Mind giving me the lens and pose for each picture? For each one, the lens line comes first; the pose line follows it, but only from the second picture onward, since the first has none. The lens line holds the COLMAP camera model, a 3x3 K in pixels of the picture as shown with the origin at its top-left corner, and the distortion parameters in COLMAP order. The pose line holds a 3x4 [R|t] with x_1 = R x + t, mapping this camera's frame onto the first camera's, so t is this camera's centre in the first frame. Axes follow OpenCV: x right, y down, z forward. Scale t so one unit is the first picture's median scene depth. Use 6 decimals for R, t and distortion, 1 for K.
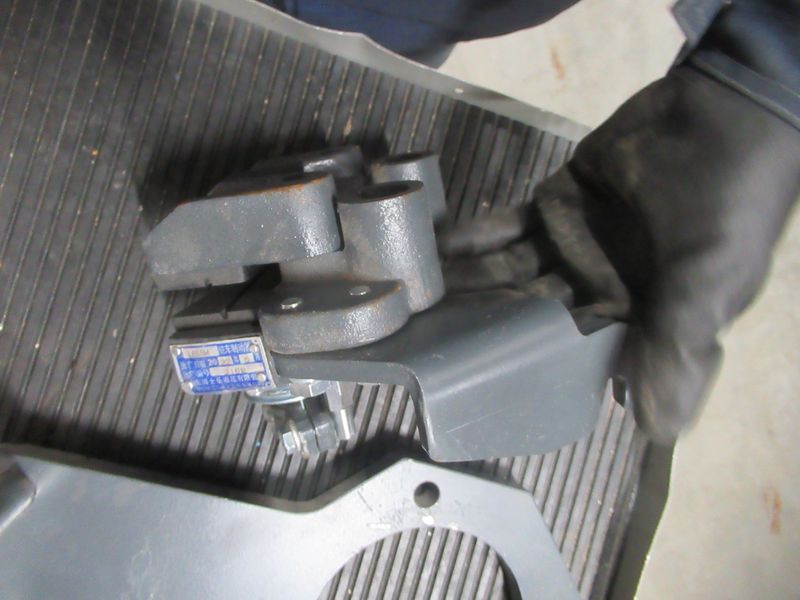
lens RADIAL K [[612.7, 0, 414.4], [0, 612.7, 312.1], [0, 0, 1]] dist [0.023878, -0.015414]
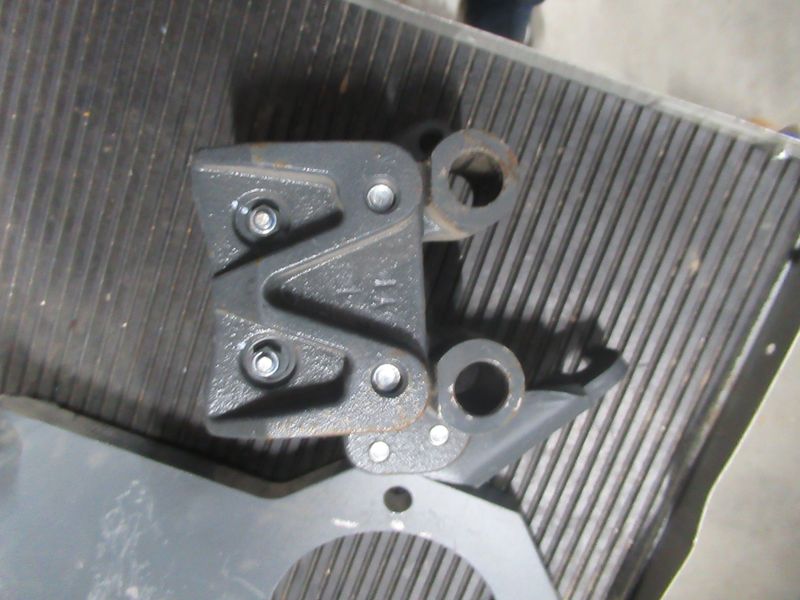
lens RADIAL K [[612.7, 0, 410.4], [0, 612.7, 310.5], [0, 0, 1]] dist [0.023878, -0.015414]
pose [[0.959511, 0.105183, -0.261297, 0.242662], [-0.066157, 0.985867, 0.153916, -0.124371], [0.273793, -0.130398, 0.952908, 0.152059]]
